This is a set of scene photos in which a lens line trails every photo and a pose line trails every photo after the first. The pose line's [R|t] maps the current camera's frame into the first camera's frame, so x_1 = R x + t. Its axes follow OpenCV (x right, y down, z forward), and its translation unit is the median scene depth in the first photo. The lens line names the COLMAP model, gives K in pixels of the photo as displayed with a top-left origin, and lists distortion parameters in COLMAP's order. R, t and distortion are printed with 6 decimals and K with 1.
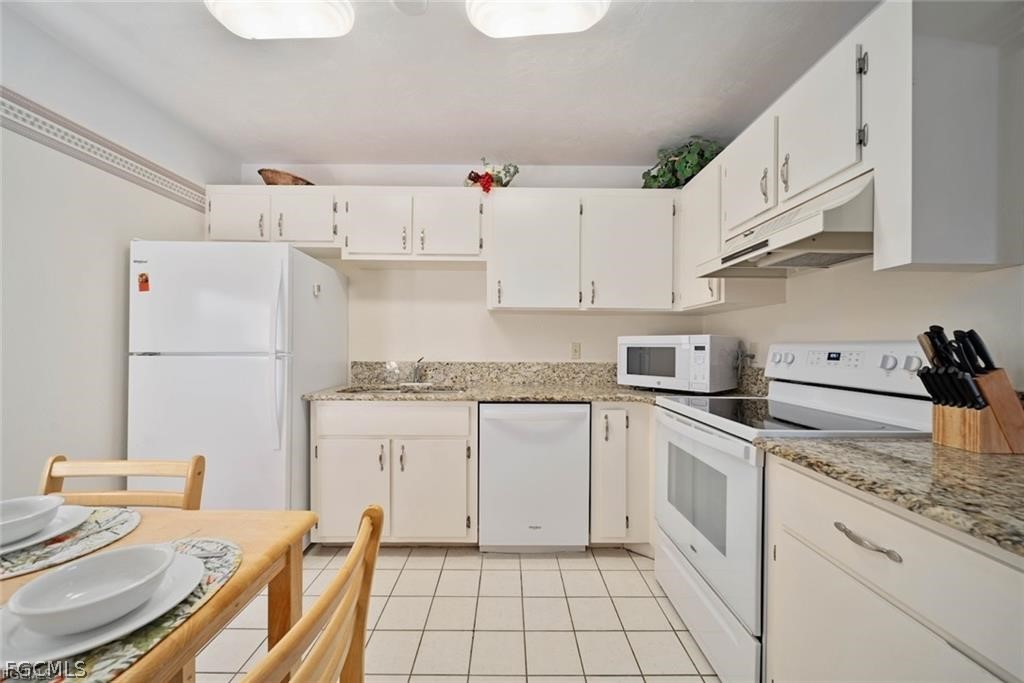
lens RADIAL K [[357.0, 0, 505.7], [0, 357.0, 346.2], [0, 0, 1]] dist [-0.001137, -0.001387]
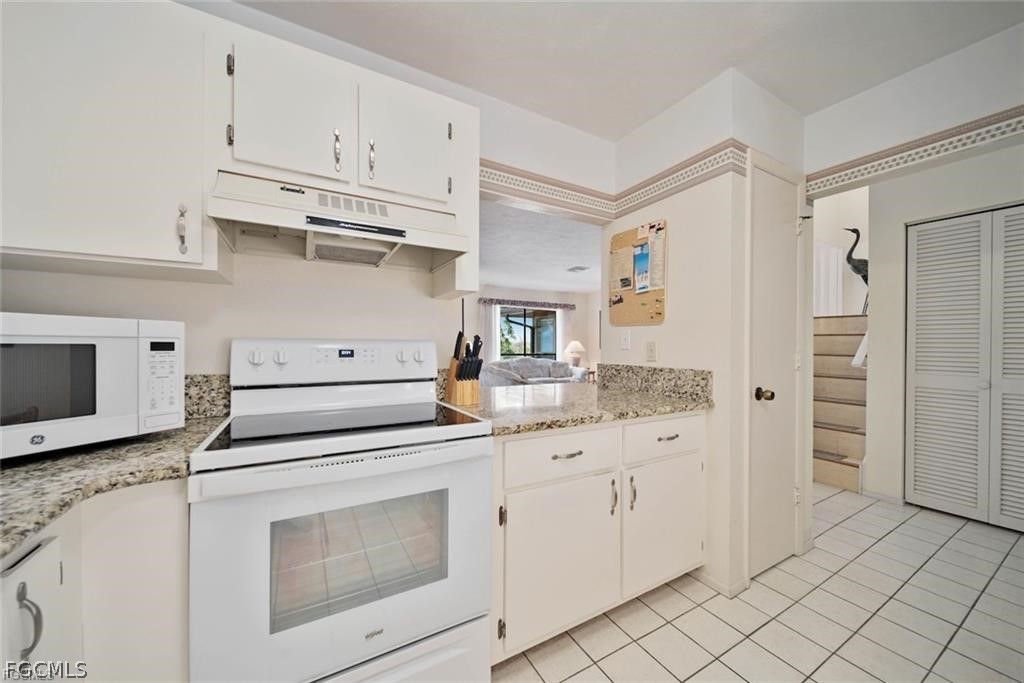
lens RADIAL K [[357.0, 0, 505.7], [0, 357.0, 346.2], [0, 0, 1]] dist [-0.001137, -0.001387]
pose [[-0.486727, -0.008300, 0.873514, -0.133265], [-0.008057, 0.999955, 0.005012, -0.000876], [-0.873517, -0.004599, -0.486772, 0.735666]]
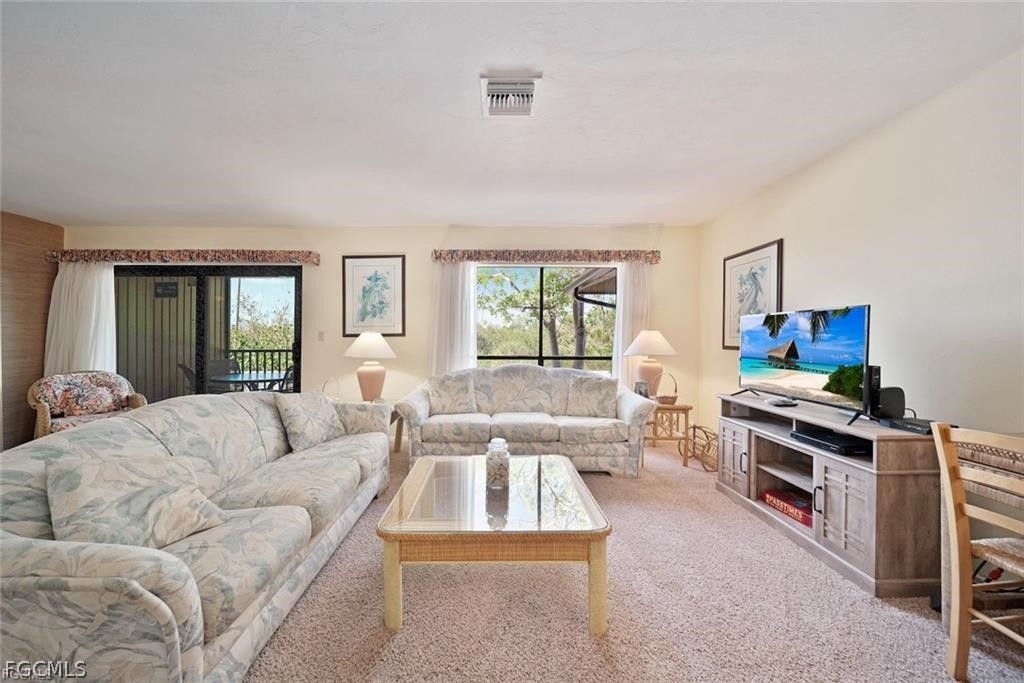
lens RADIAL K [[356.4, 0, 487.2], [0, 356.4, 339.6], [0, 0, 1]] dist [0.000142, -0.000083]
pose [[0.015225, -0.009489, 0.999839, 1.193356], [-0.005432, 0.999939, 0.009573, -0.013147], [-0.999869, -0.005577, 0.015173, -1.073267]]
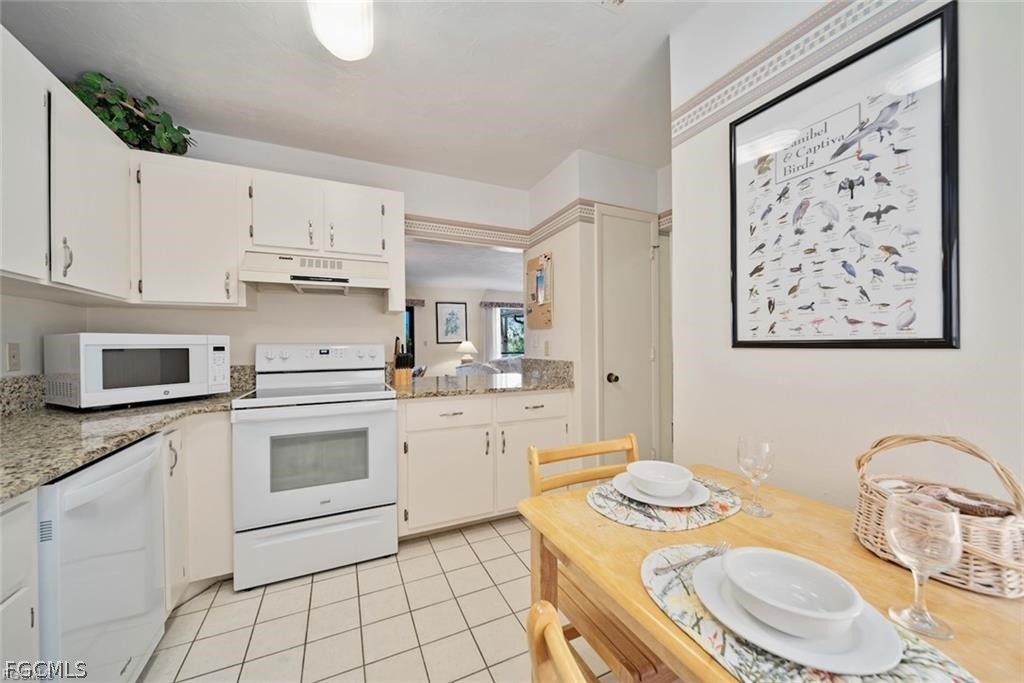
lens RADIAL K [[359.9, 0, 497.8], [0, 359.9, 346.0], [0, 0, 1]] dist [-0.000270, -0.002677]
pose [[-0.391612, -0.003864, 0.920122, -0.607072], [0.006620, 0.999953, 0.007017, -0.003789], [-0.920107, 0.008839, -0.391568, 0.611486]]
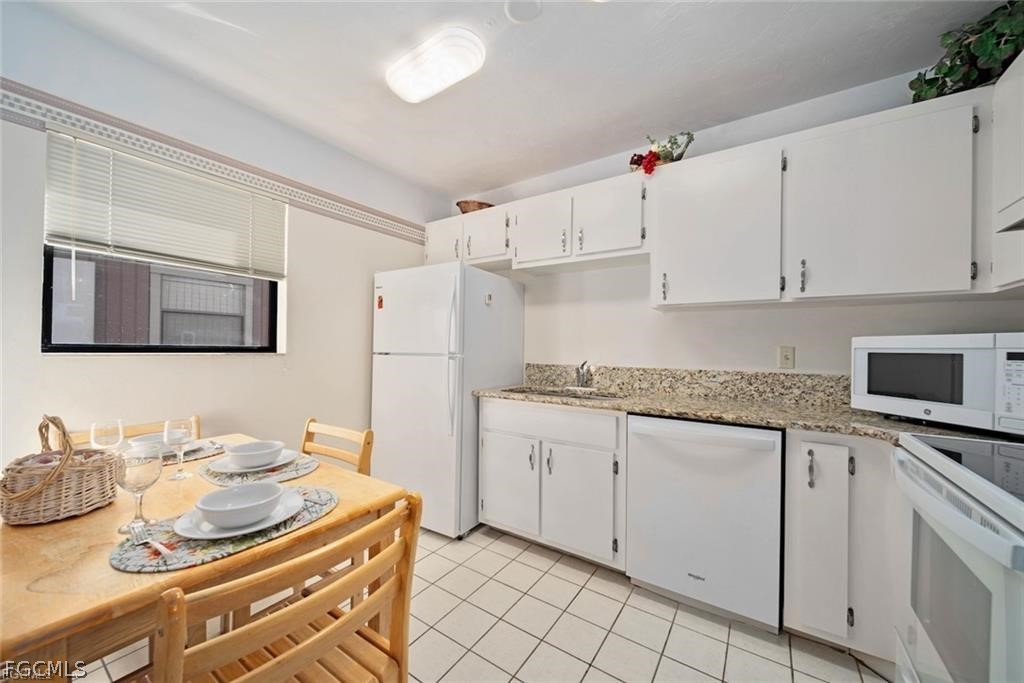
lens RADIAL K [[367.2, 0, 520.0], [0, 367.2, 347.0], [0, 0, 1]] dist [-0.001022, -0.000327]
pose [[0.835944, 0.003027, -0.548807, 0.184582], [-0.008056, 0.999945, -0.006756, 0.001418], [0.548756, 0.010069, 0.835922, 0.082867]]
